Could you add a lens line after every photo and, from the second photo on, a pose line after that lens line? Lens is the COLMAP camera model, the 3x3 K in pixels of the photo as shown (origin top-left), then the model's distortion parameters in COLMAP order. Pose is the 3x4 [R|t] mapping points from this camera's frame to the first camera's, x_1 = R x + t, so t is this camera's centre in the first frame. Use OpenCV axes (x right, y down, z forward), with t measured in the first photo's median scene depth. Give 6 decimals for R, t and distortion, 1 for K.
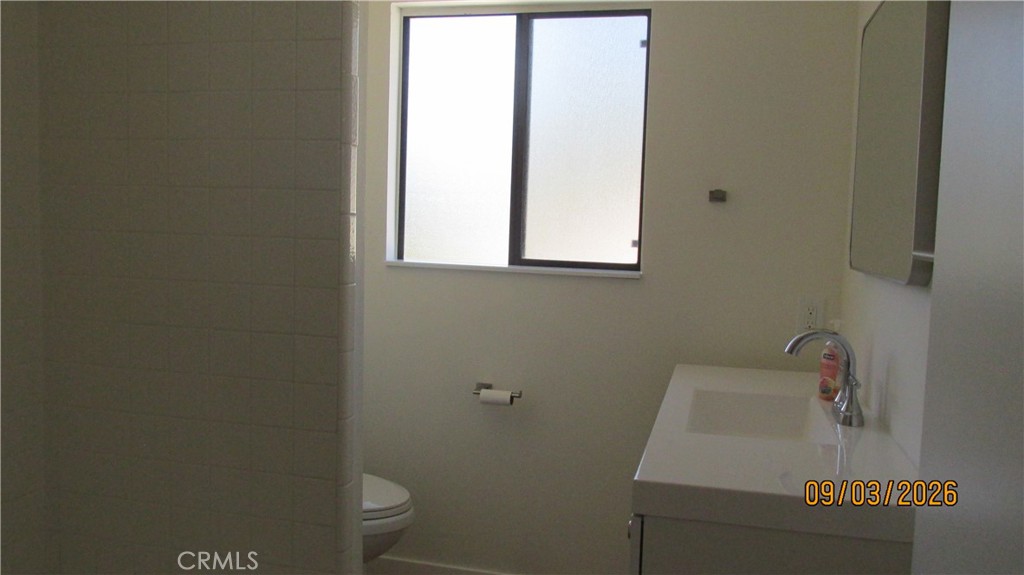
lens RADIAL K [[957.7, 0, 512.0], [0, 957.7, 287.5], [0, 0, 1]] dist [-0.006244, 0.000764]
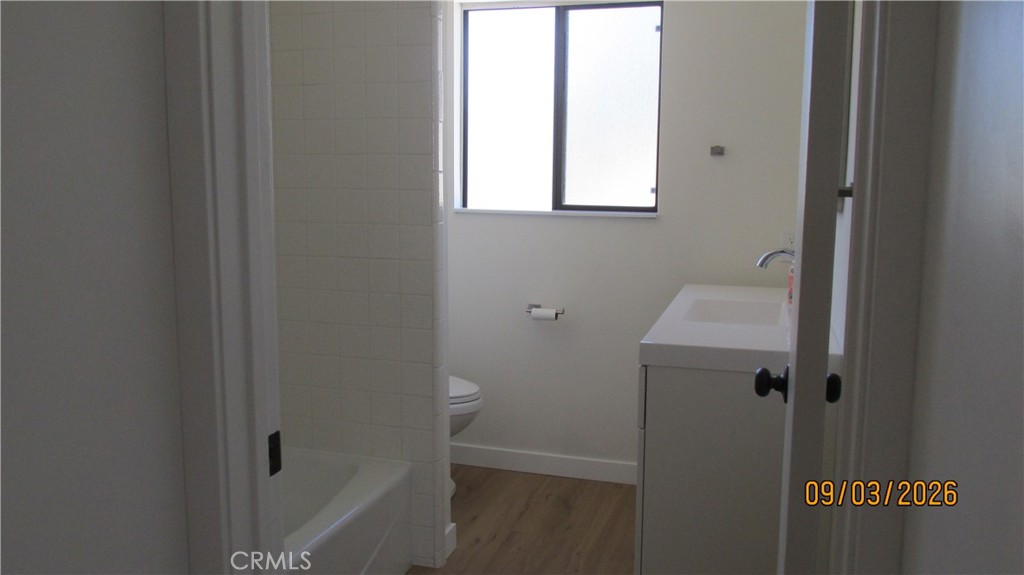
lens RADIAL K [[938.5, 0, 512.0], [0, 938.5, 287.5], [0, 0, 1]] dist [-0.002536, -0.002393]
pose [[0.998941, -0.016556, -0.042933, -0.005101], [0.018654, 0.998627, 0.048943, 0.017694], [0.042063, -0.049692, 0.997878, -0.242142]]
